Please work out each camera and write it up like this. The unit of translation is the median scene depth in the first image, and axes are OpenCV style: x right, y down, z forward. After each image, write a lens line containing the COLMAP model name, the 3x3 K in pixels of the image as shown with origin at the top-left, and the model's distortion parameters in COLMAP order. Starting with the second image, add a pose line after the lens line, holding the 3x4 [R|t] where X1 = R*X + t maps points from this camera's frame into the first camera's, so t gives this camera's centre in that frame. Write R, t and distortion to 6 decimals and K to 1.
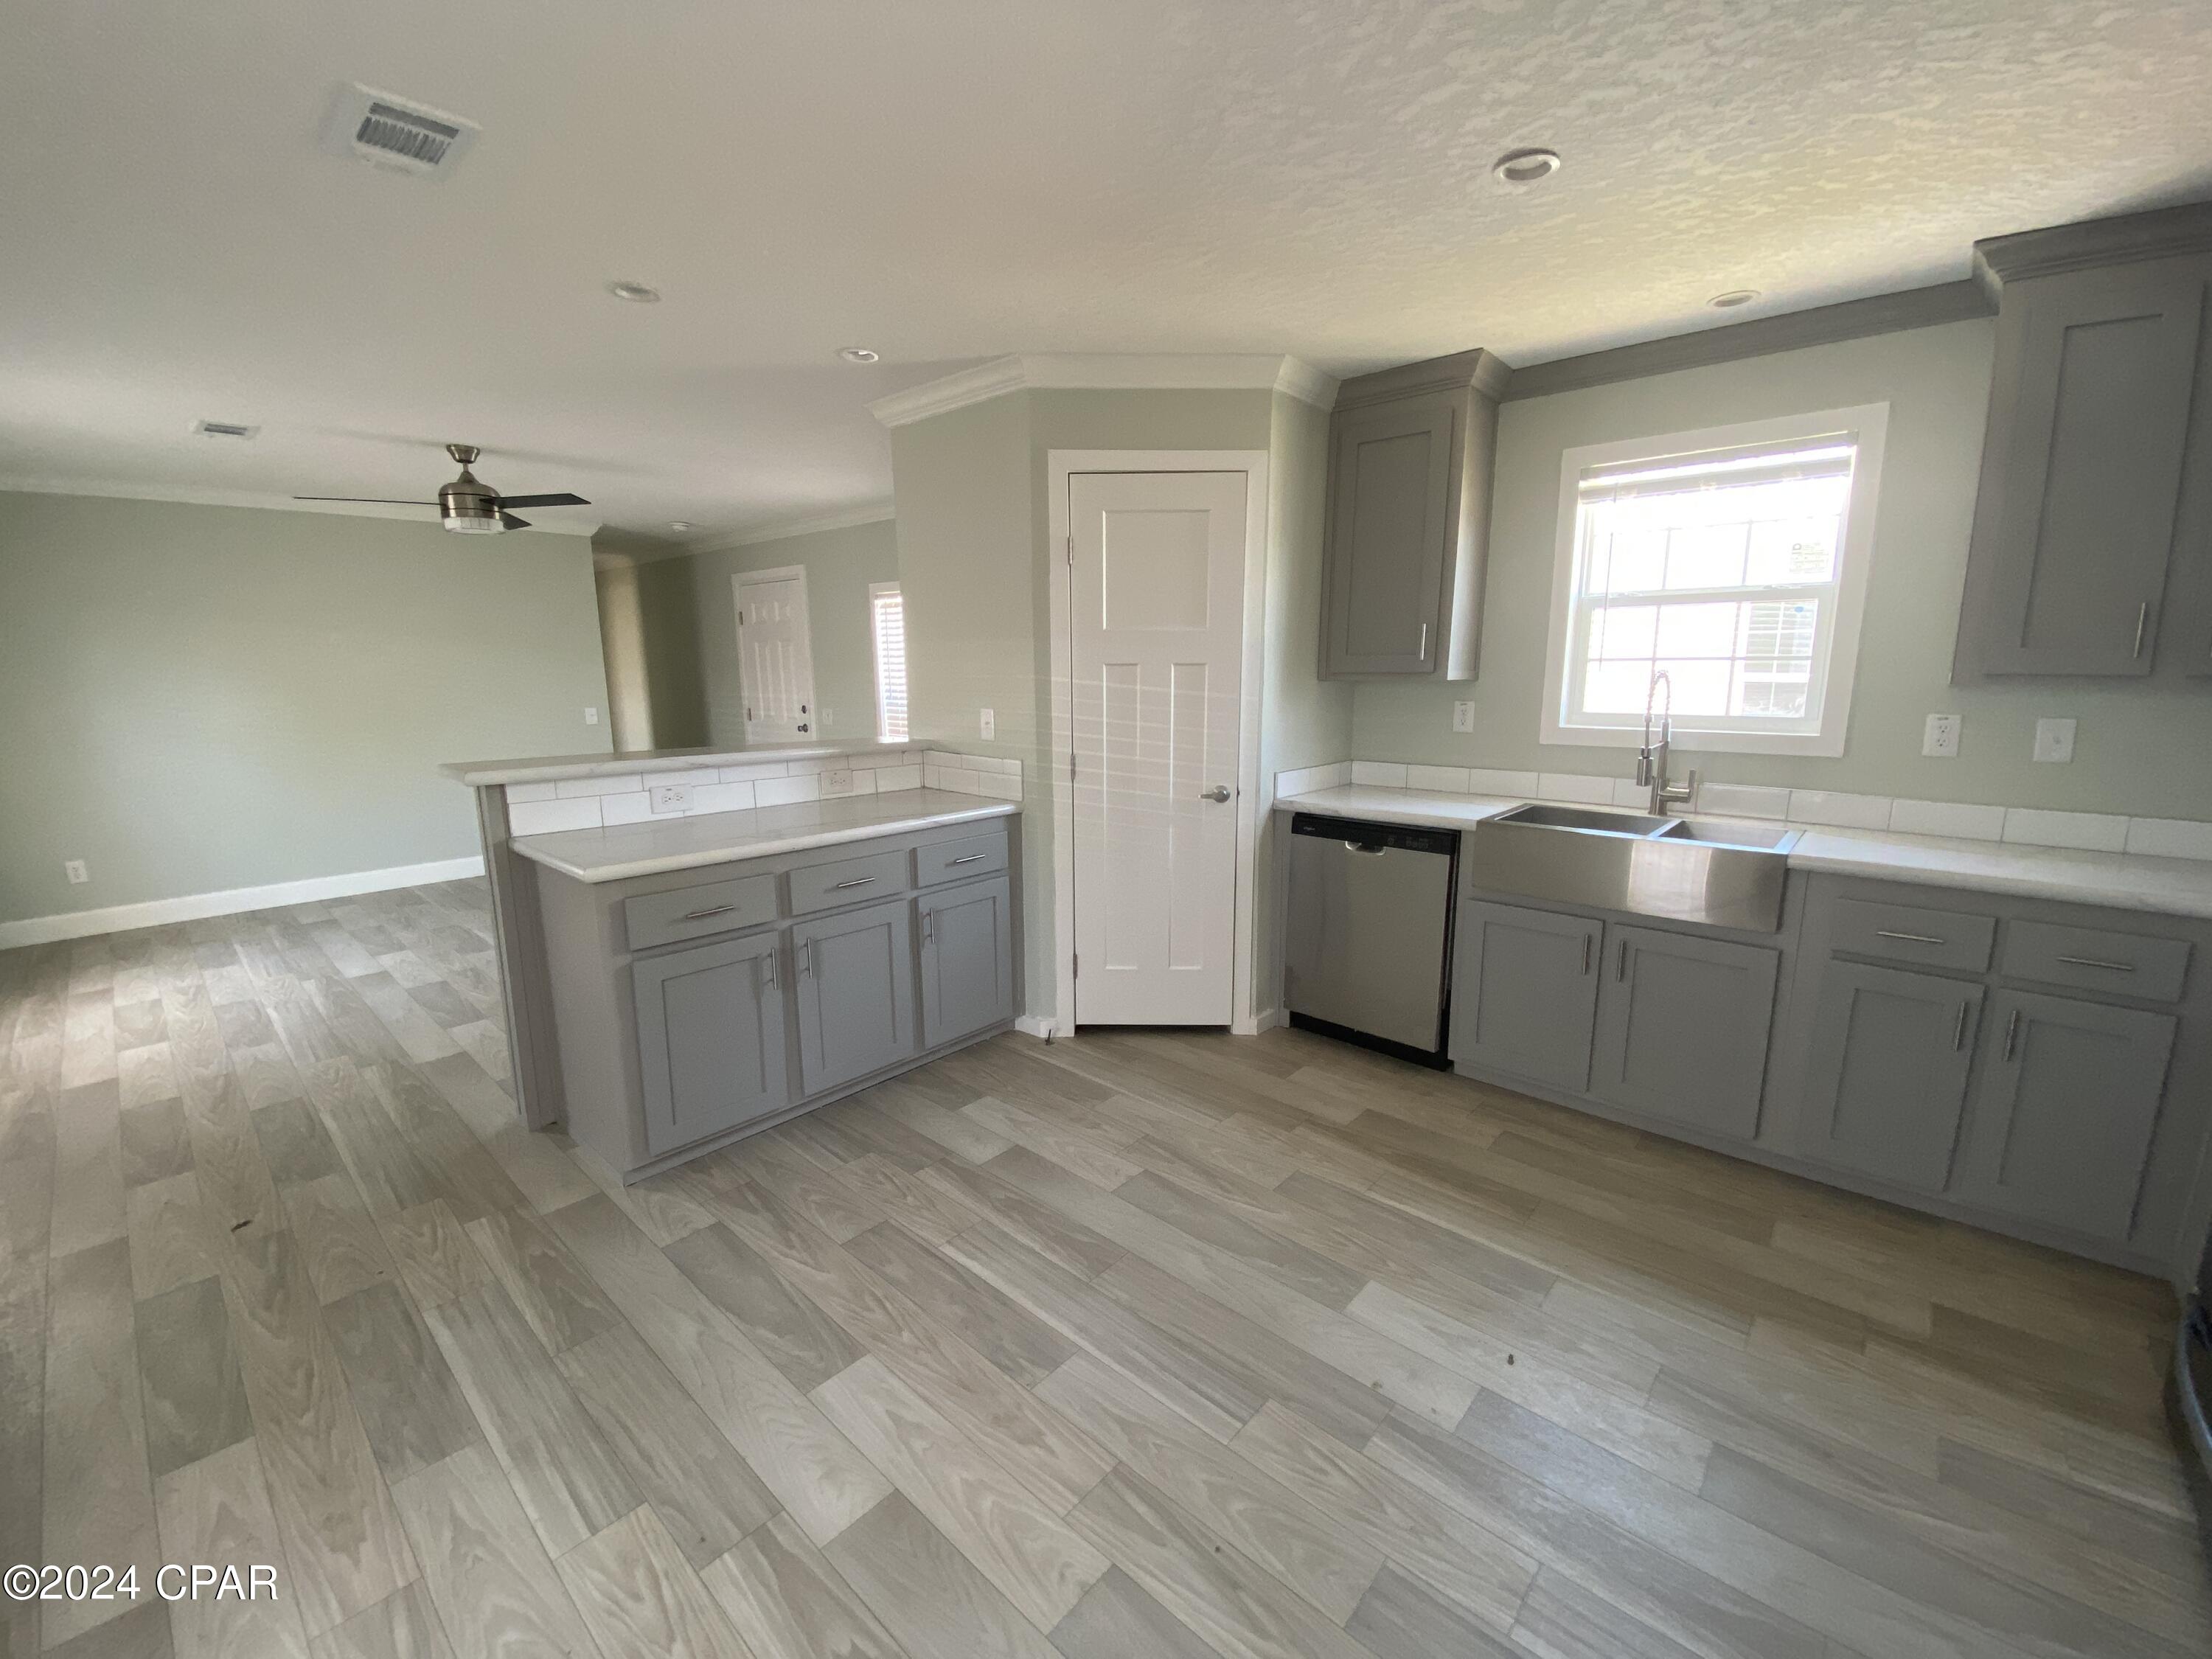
lens RADIAL K [[887.8, 0, 1106.0], [0, 887.8, 829.5], [0, 0, 1]] dist [0.023687, -0.023269]
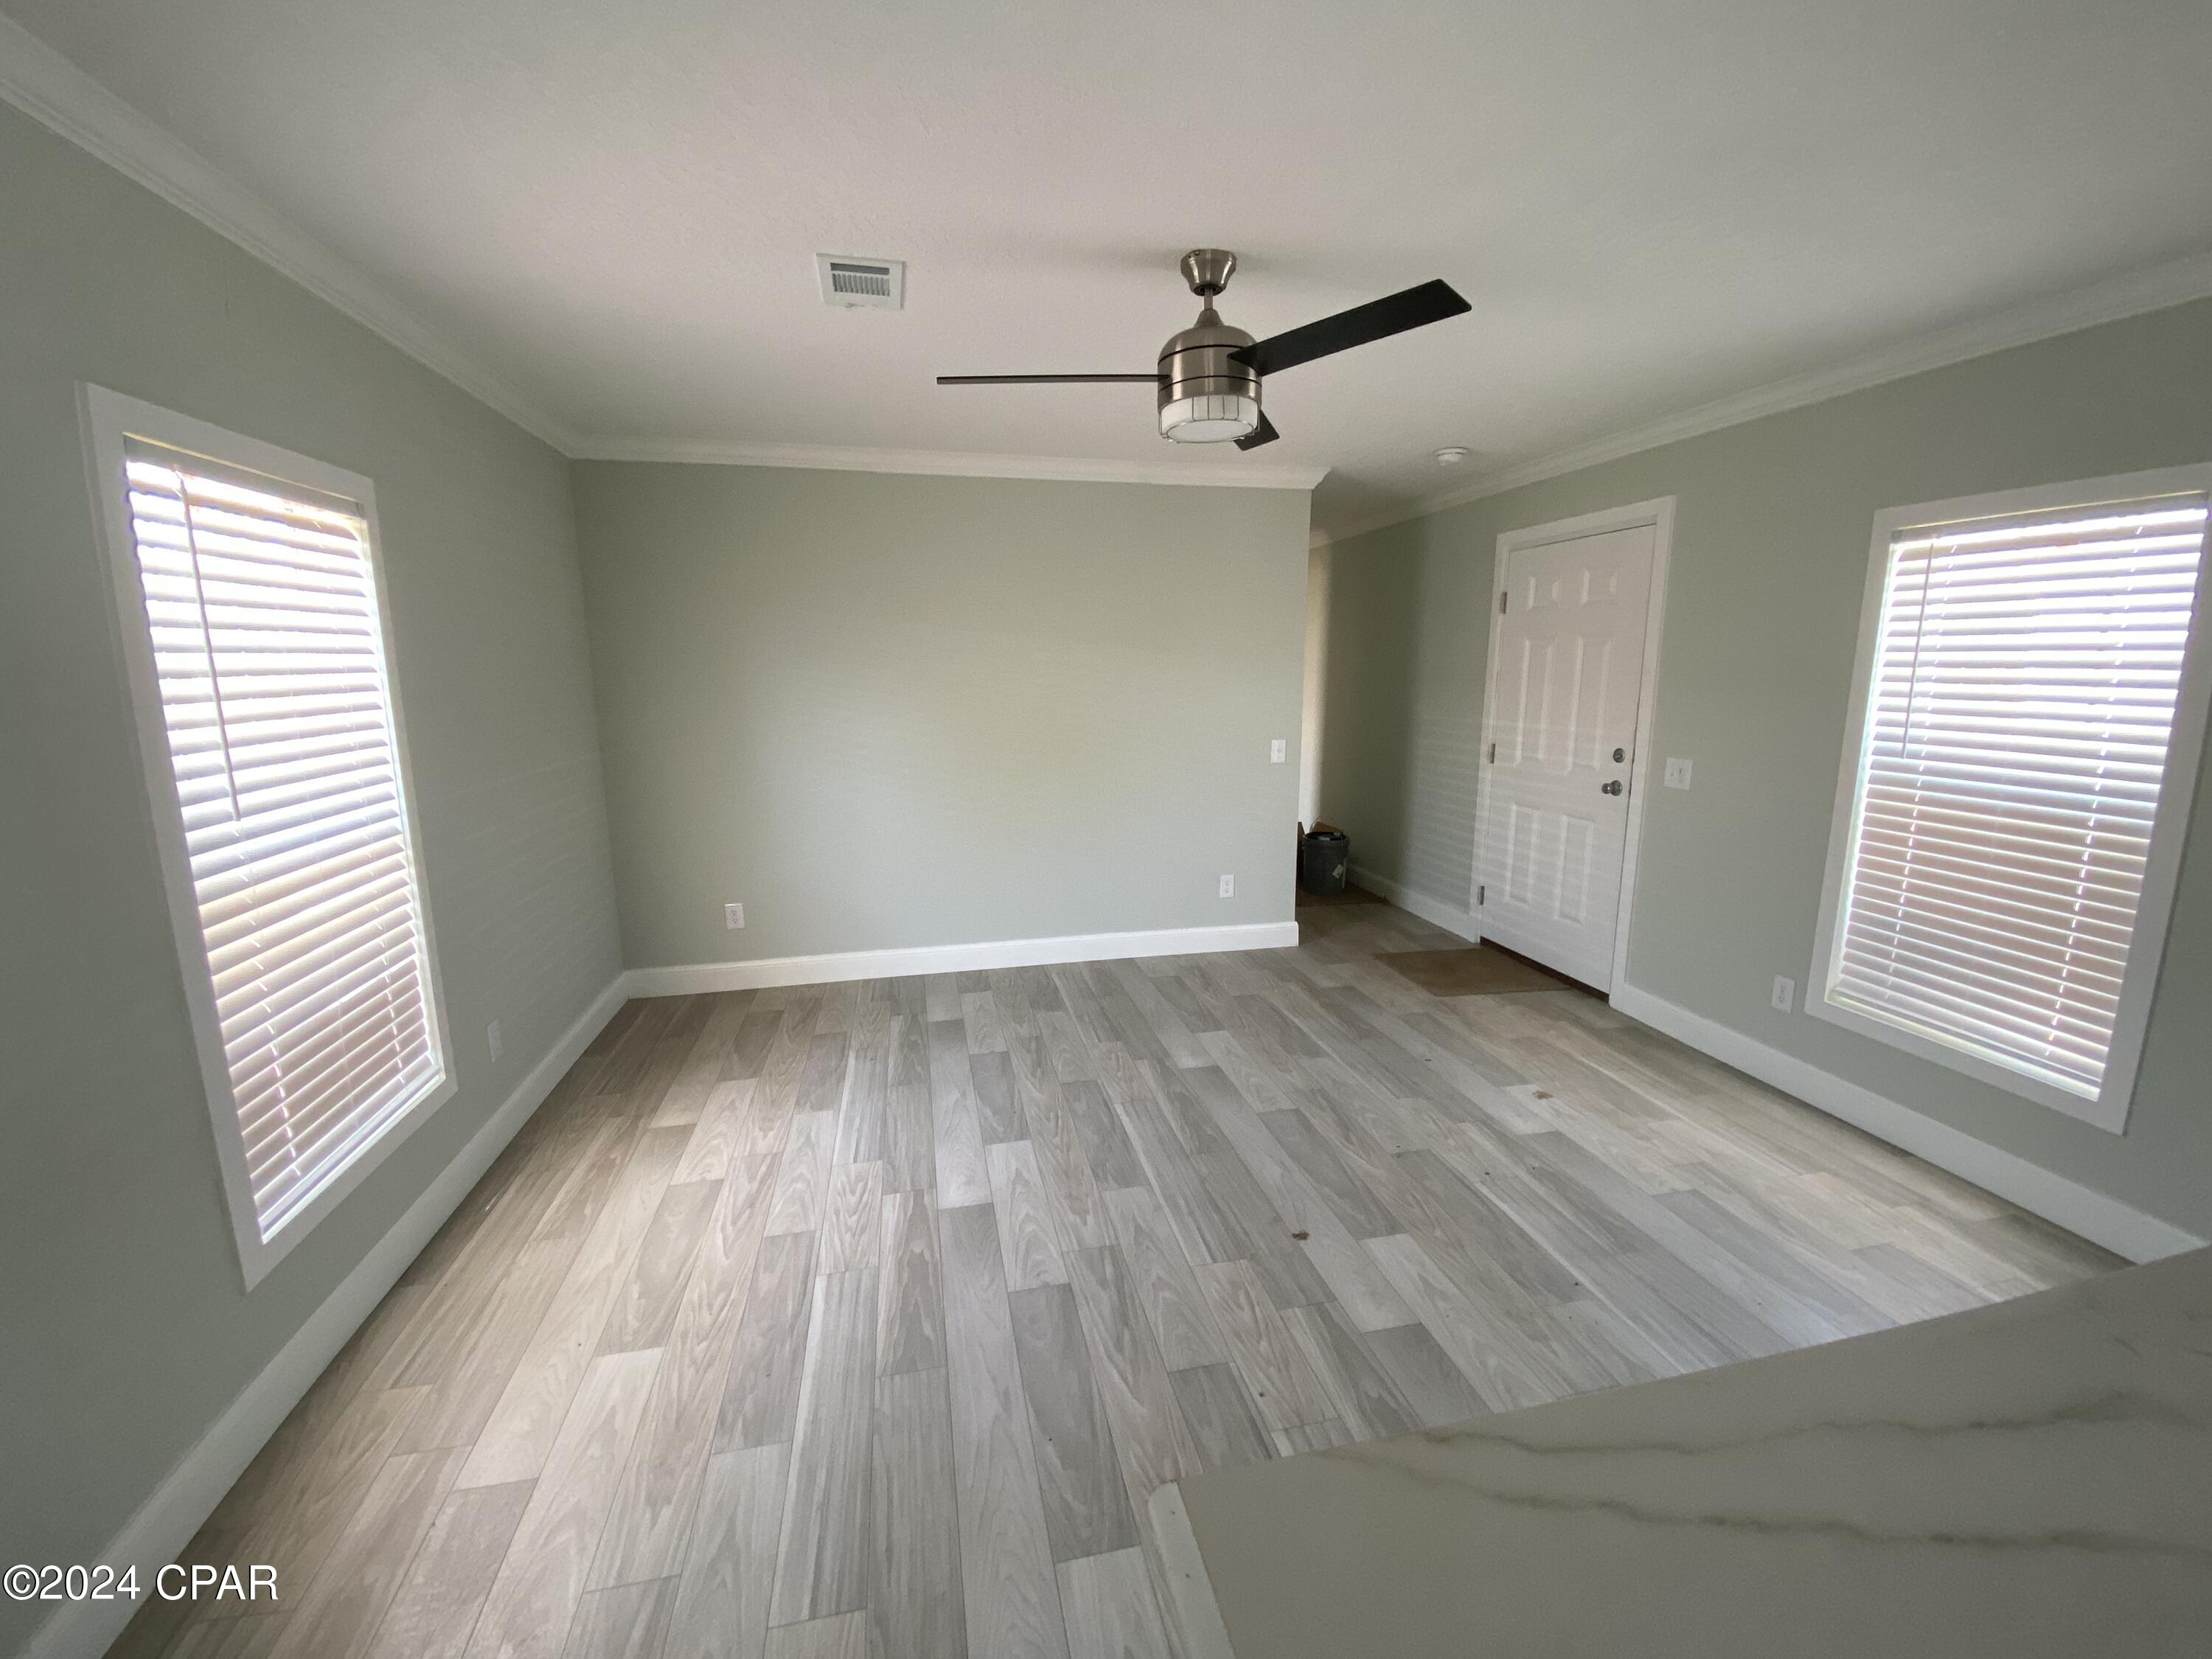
lens RADIAL K [[887.9, 0, 1099.9], [0, 887.9, 828.5], [0, 0, 1]] dist [-0.001021, -0.018390]
pose [[0.808033, 0.105140, -0.579680, -0.314683], [-0.106723, 0.993790, 0.031485, -0.081551], [0.579390, 0.036424, 0.814236, 0.400465]]
